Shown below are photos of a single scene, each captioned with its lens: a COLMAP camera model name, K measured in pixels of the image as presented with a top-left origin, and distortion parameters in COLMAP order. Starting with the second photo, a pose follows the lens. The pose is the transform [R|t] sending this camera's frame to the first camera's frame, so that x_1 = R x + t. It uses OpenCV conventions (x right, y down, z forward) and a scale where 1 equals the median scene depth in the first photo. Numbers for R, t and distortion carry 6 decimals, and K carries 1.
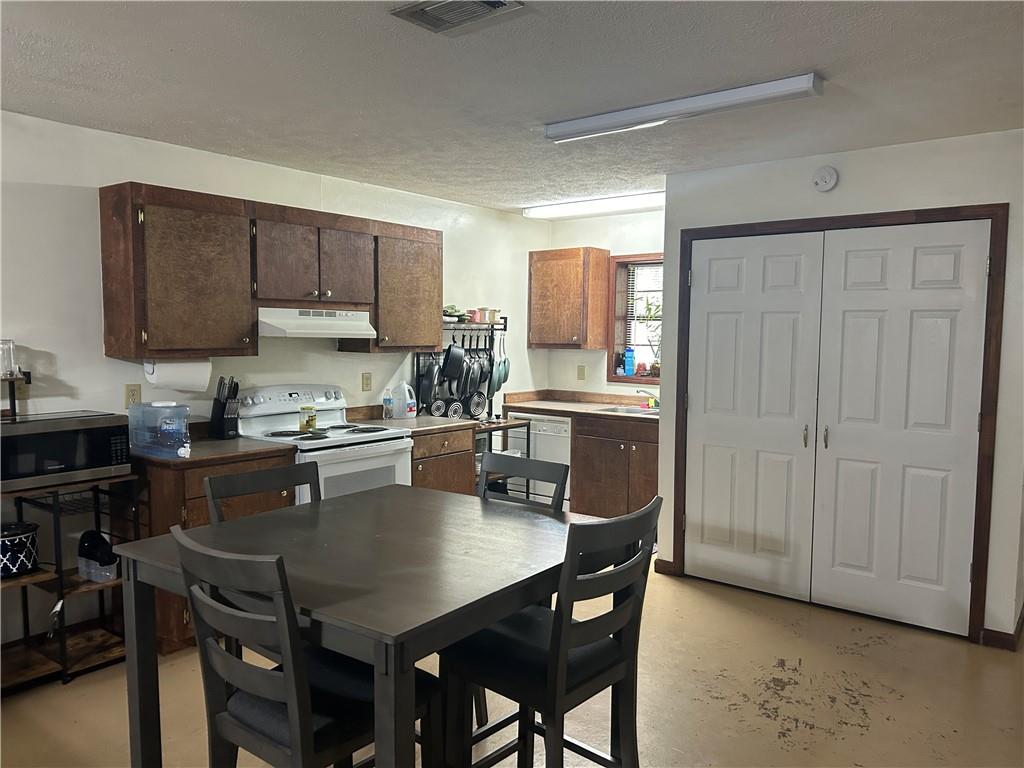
lens RADIAL K [[724.2, 0, 512.0], [0, 724.2, 384.0], [0, 0, 1]] dist [-0.001467, 0.000156]
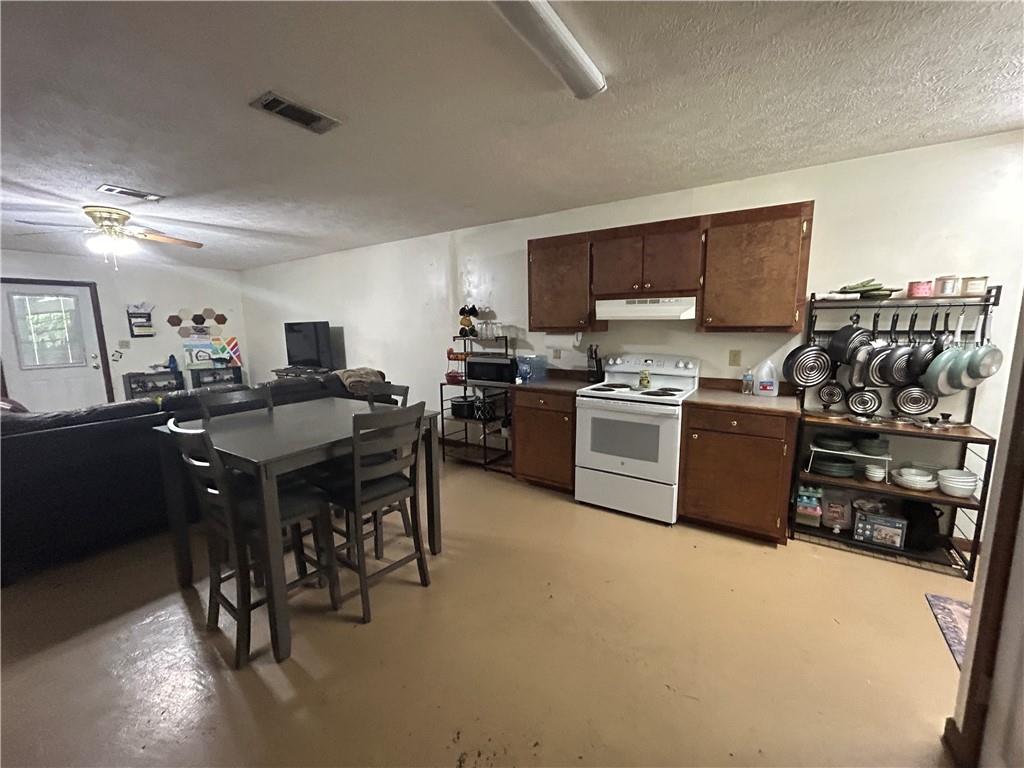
lens RADIAL K [[412.8, 0, 512.0], [0, 412.8, 384.0], [0, 0, 1]] dist [-0.001295, -0.000172]
pose [[0.088166, 0.146496, -0.985274, 0.501529], [-0.051560, 0.988471, 0.142358, -0.044357], [0.994771, 0.038249, 0.094703, 0.711870]]
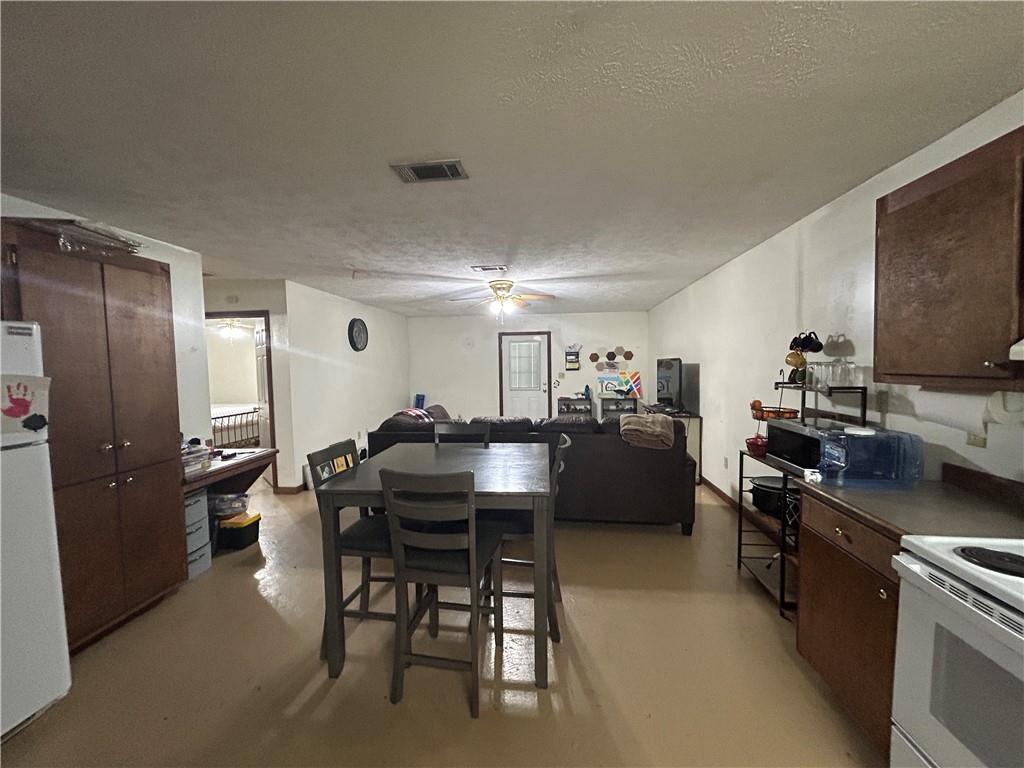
lens RADIAL K [[412.8, 0, 512.0], [0, 412.8, 384.0], [0, 0, 1]] dist [-0.001295, -0.000172]
pose [[-0.844215, 0.044893, -0.534121, 0.152080], [-0.015014, 0.994115, 0.107286, -0.071040], [0.535794, 0.098591, -0.838573, 1.003222]]
